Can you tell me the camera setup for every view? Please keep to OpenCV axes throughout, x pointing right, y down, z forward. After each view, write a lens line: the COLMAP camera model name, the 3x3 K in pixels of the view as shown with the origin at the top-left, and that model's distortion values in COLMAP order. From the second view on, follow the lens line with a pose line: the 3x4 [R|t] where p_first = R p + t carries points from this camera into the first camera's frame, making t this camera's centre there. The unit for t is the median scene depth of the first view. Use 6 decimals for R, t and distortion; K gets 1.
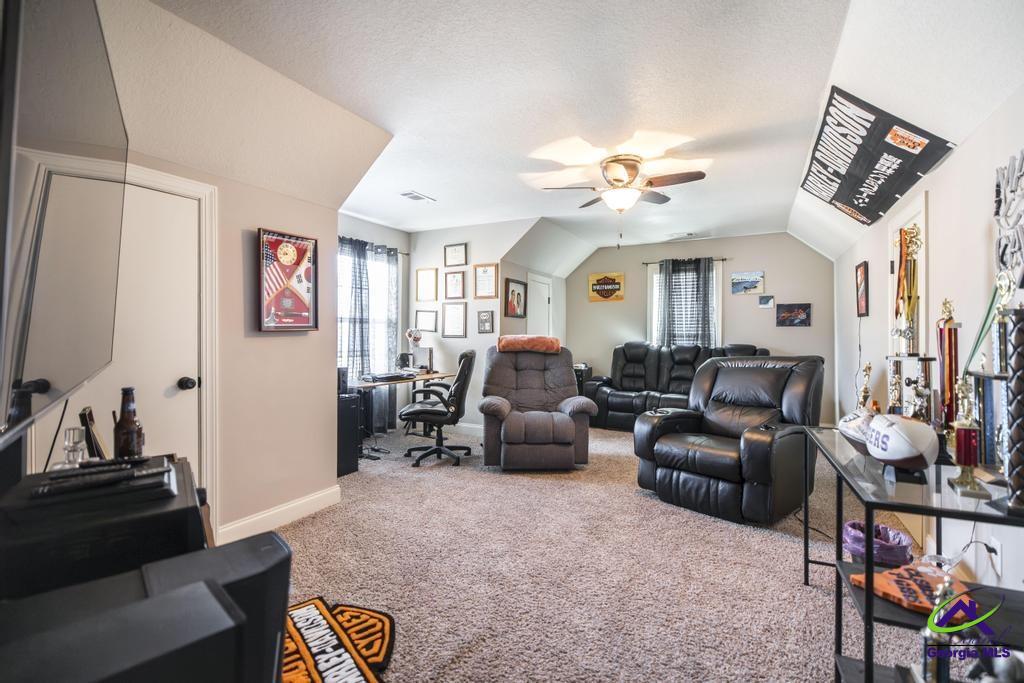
lens RADIAL K [[459.6, 0, 504.4], [0, 459.6, 341.6], [0, 0, 1]] dist [0.002384, 0.001268]
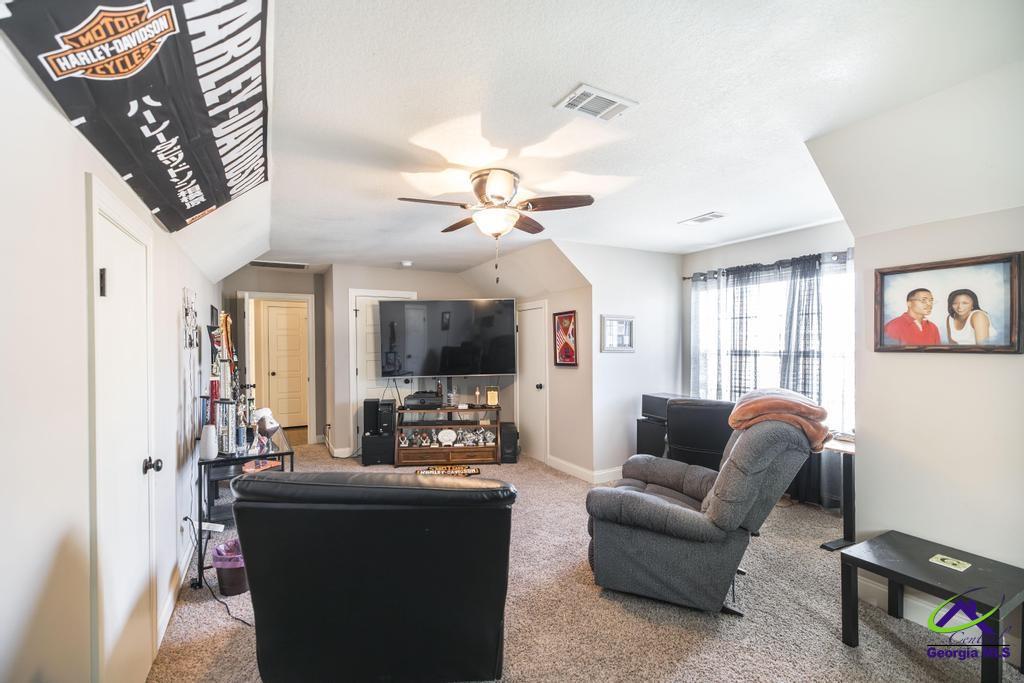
lens RADIAL K [[445.6, 0, 504.9], [0, 445.6, 343.6], [0, 0, 1]] dist [0.000011, -0.000309]
pose [[-0.550408, 0.004923, -0.834881, 1.050423], [0.005714, 0.999981, 0.002130, -0.109626], [0.834876, -0.003598, -0.550426, 1.677360]]
